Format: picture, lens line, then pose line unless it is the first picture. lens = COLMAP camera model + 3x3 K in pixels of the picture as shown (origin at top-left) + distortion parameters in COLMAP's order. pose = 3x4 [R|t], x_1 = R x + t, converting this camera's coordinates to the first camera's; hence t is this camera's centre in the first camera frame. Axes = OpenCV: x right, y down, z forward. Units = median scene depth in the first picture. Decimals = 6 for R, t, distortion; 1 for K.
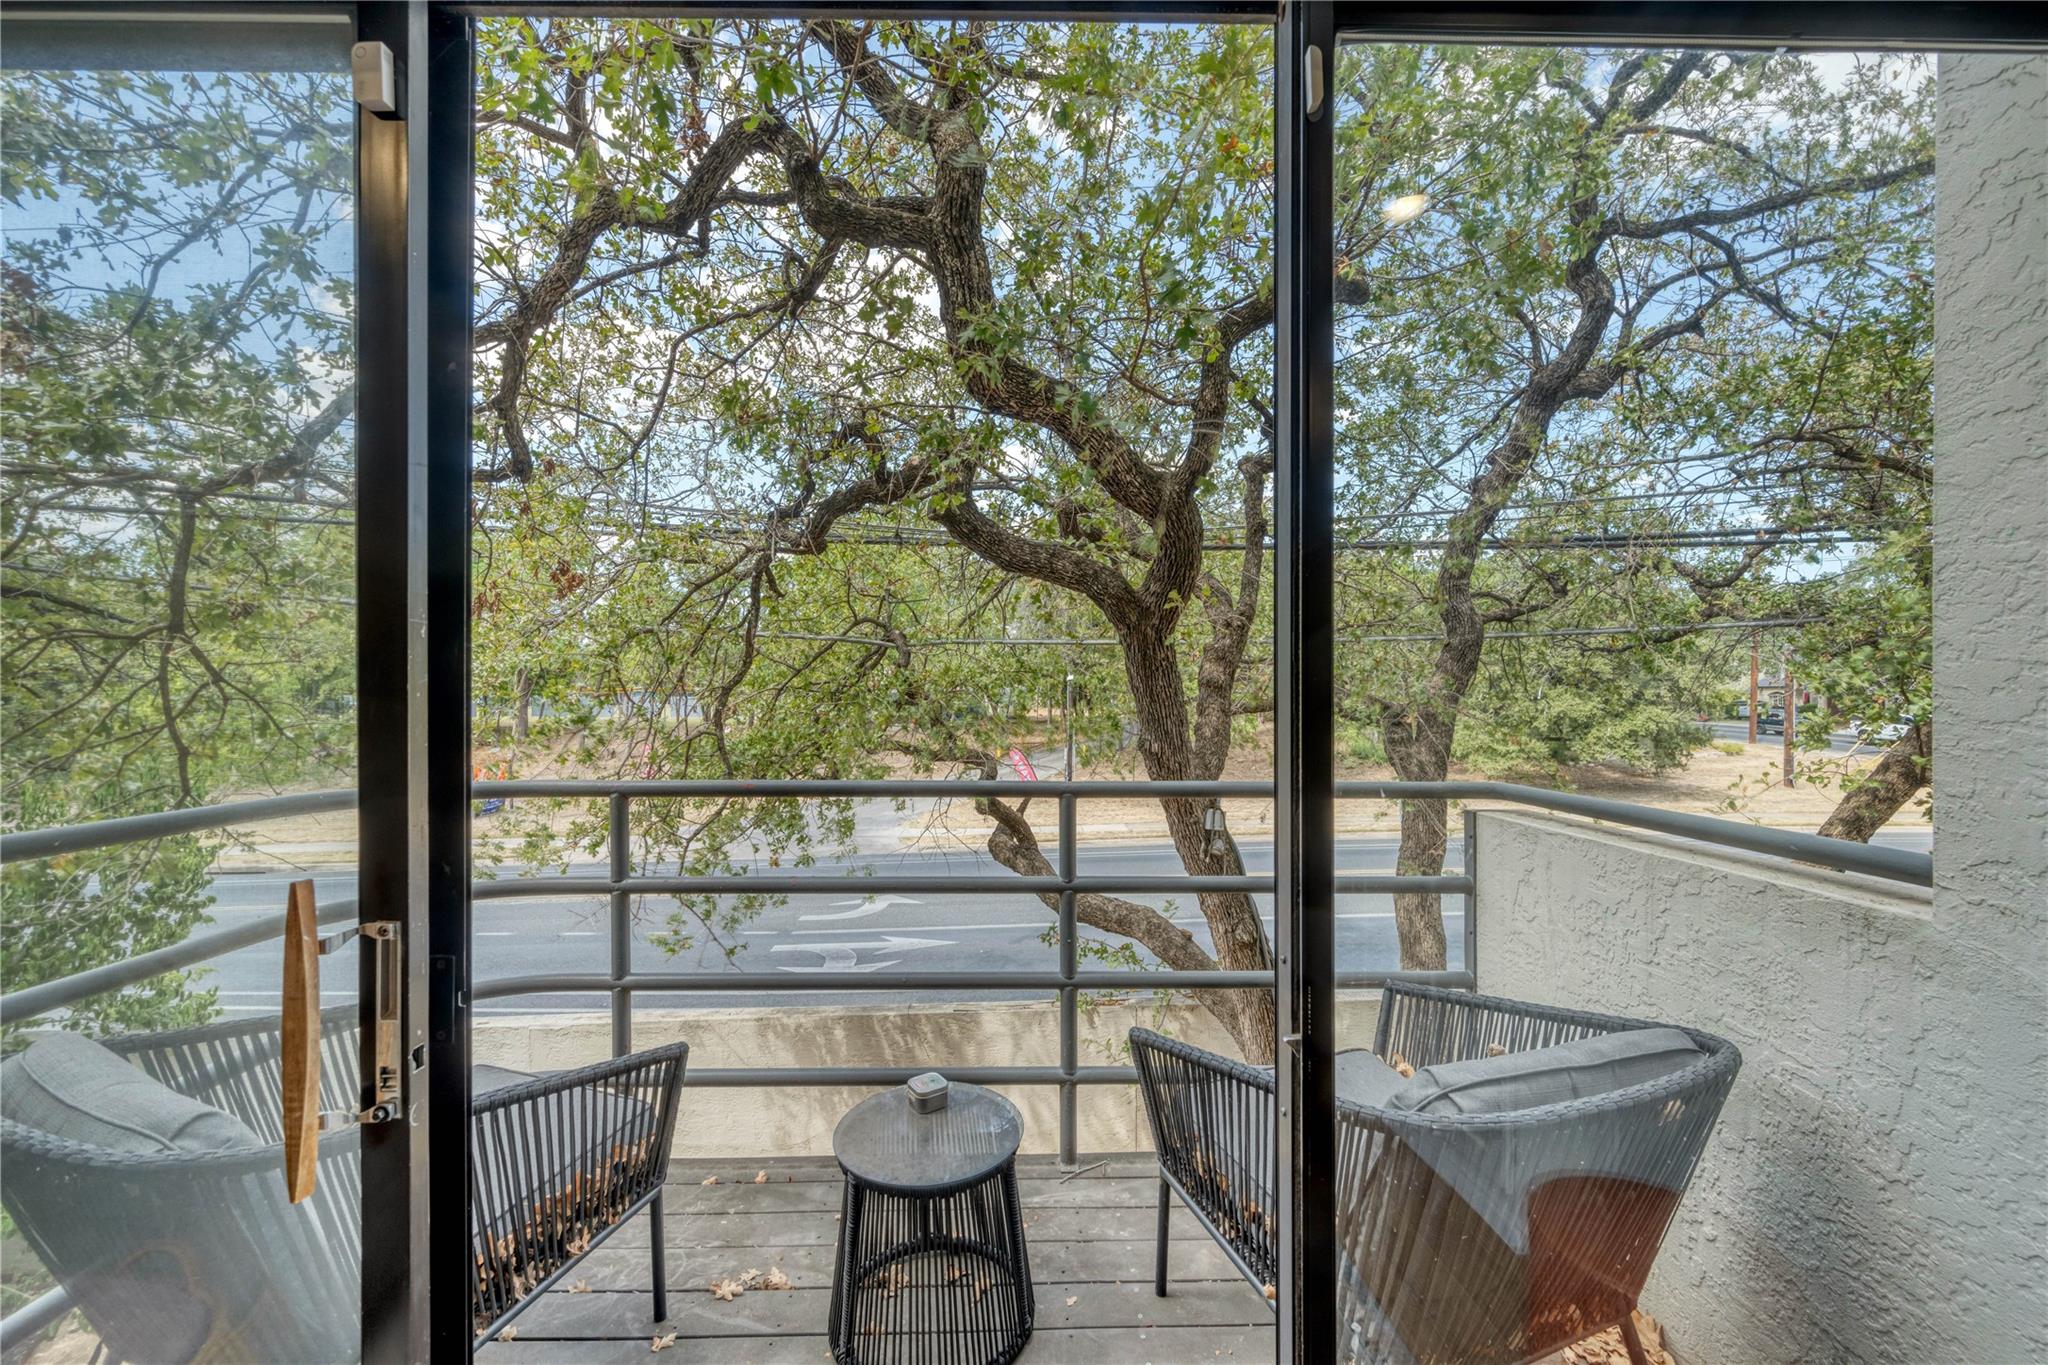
lens RADIAL K [[807.2, 0, 1026.4], [0, 807.2, 690.2], [0, 0, 1]] dist [0.001188, 0.000138]
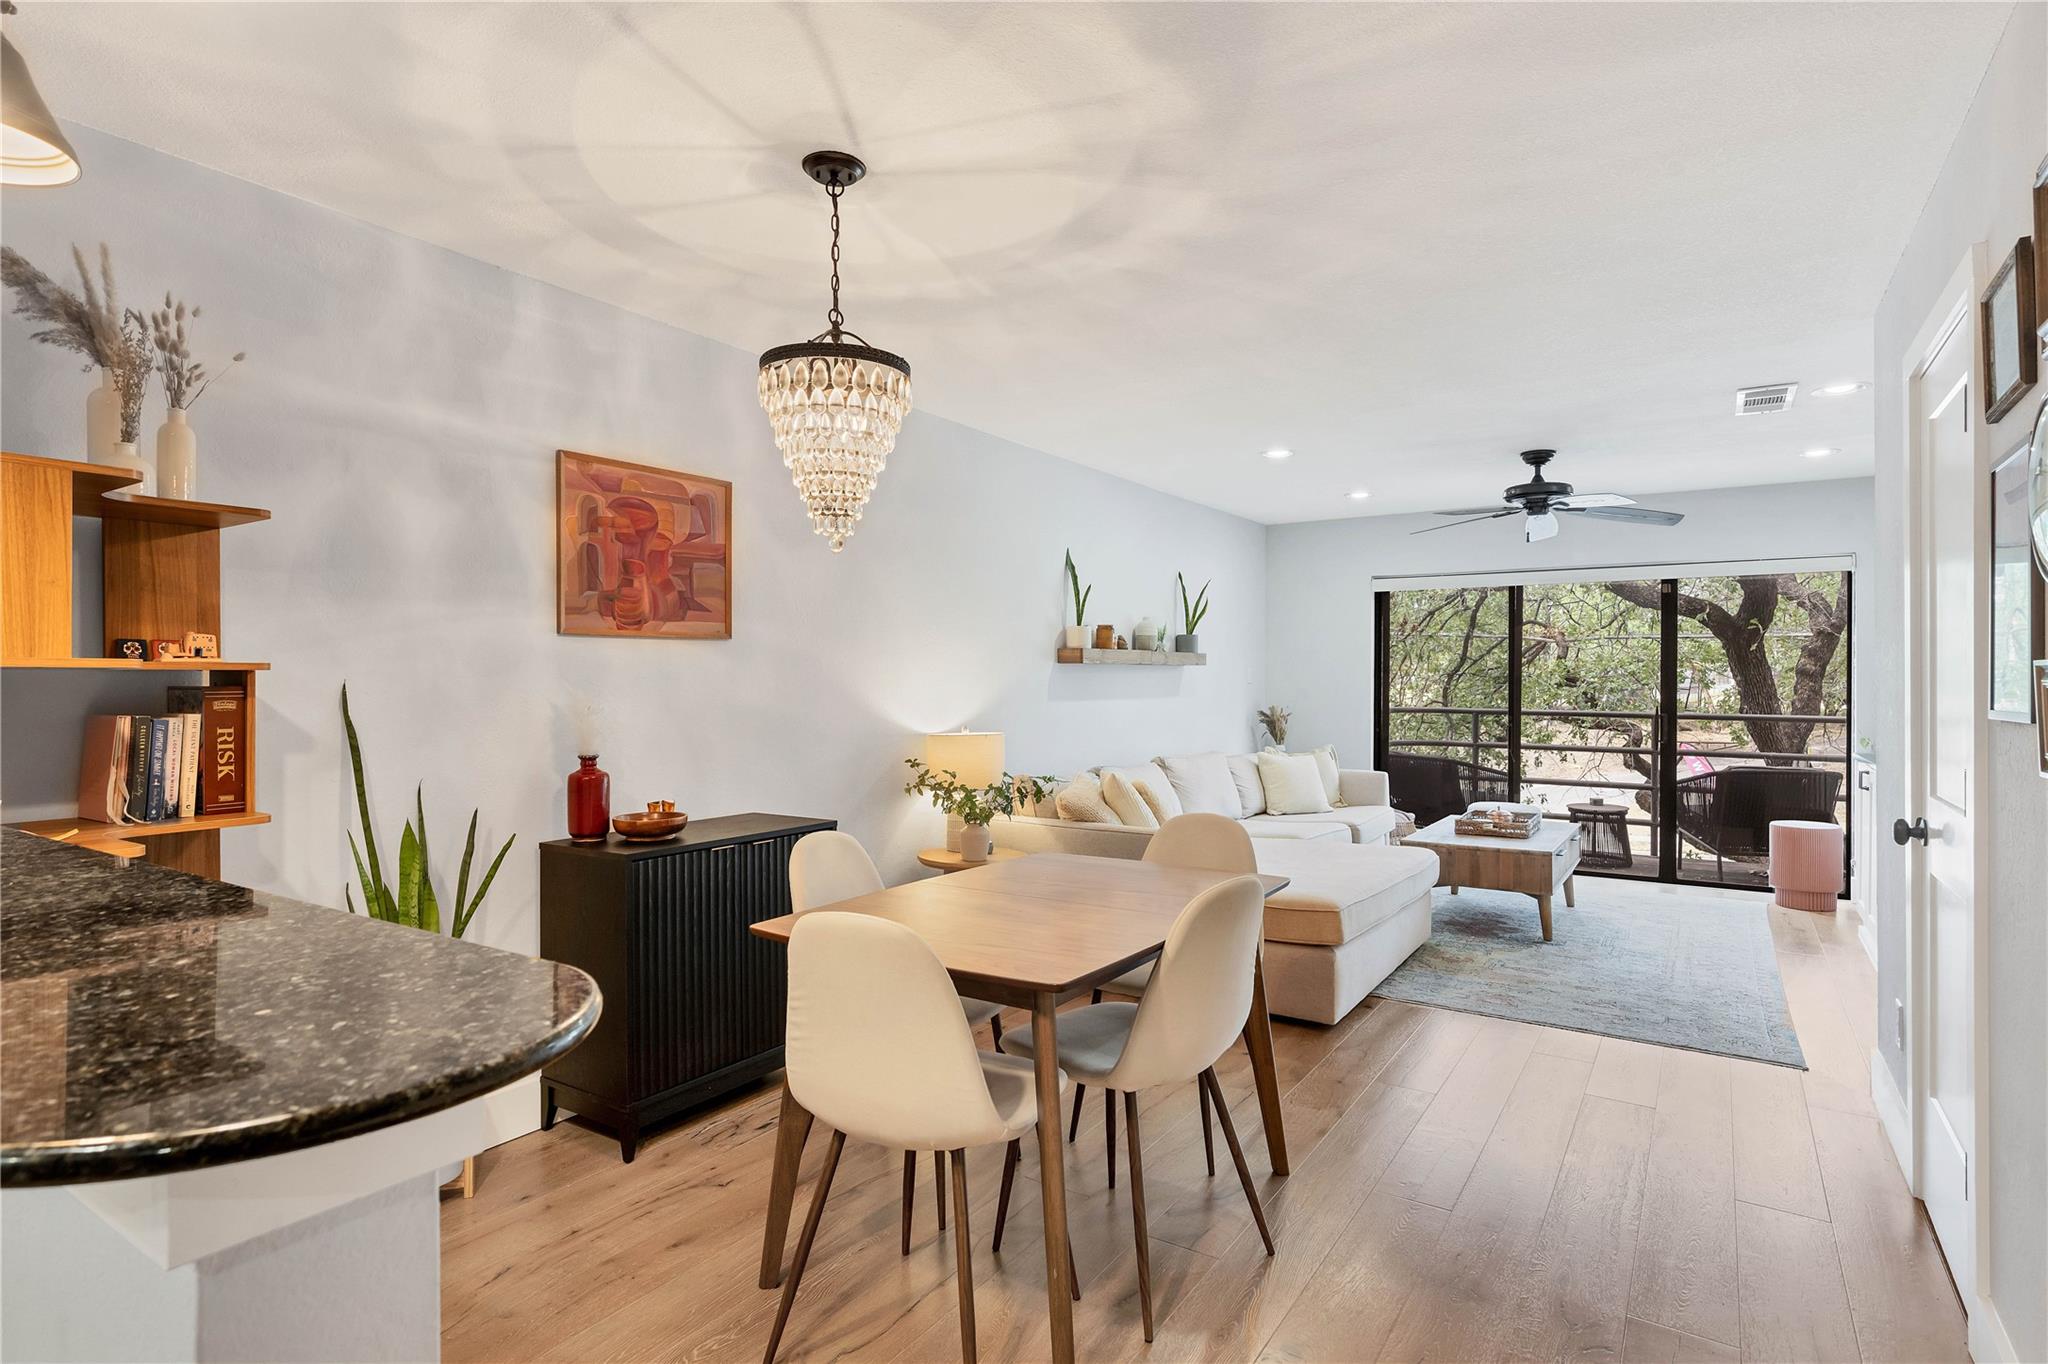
lens RADIAL K [[1060.9, 0, 1024.0], [0, 1060.9, 682.0], [0, 0, 1]] dist [0.000547, -0.000024]
pose [[0.829789, 0.000803, -0.558077, 0.127200], [0.002661, 0.999982, 0.005395, -0.004608], [0.558071, -0.005961, 0.829772, -1.394911]]
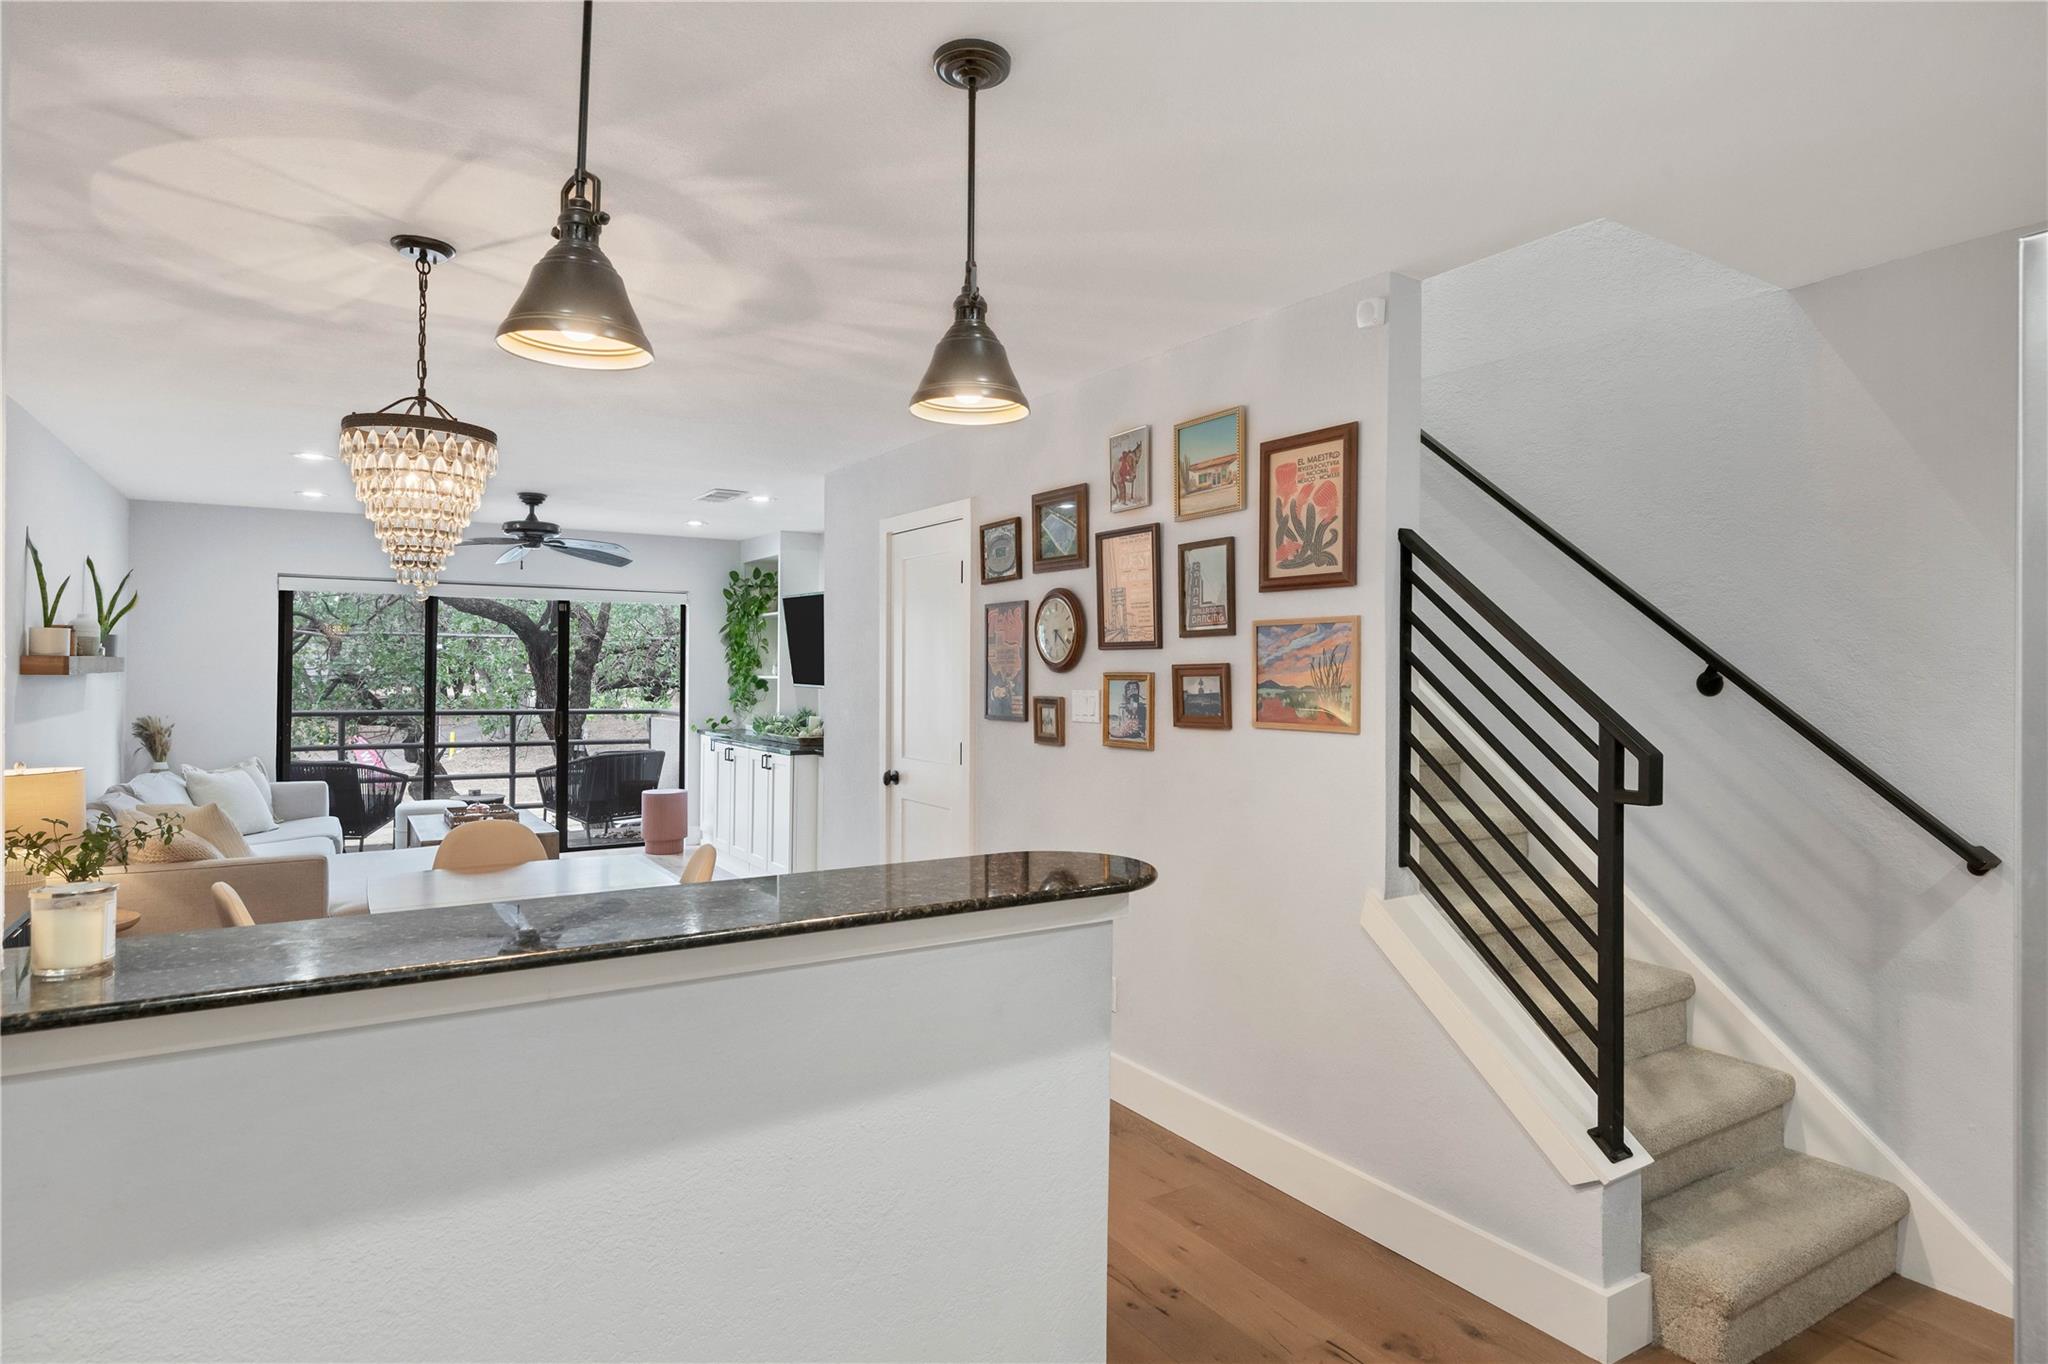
lens RADIAL K [[1121.6, 0, 1025.9], [0, 1121.6, 673.3], [0, 0, 1]] dist [0.000849, 0.000163]
pose [[0.859299, 0.001572, 0.511470, -0.194318], [-0.005956, 0.999958, 0.006933, -0.028660], [-0.511438, -0.009004, 0.859273, -1.640538]]
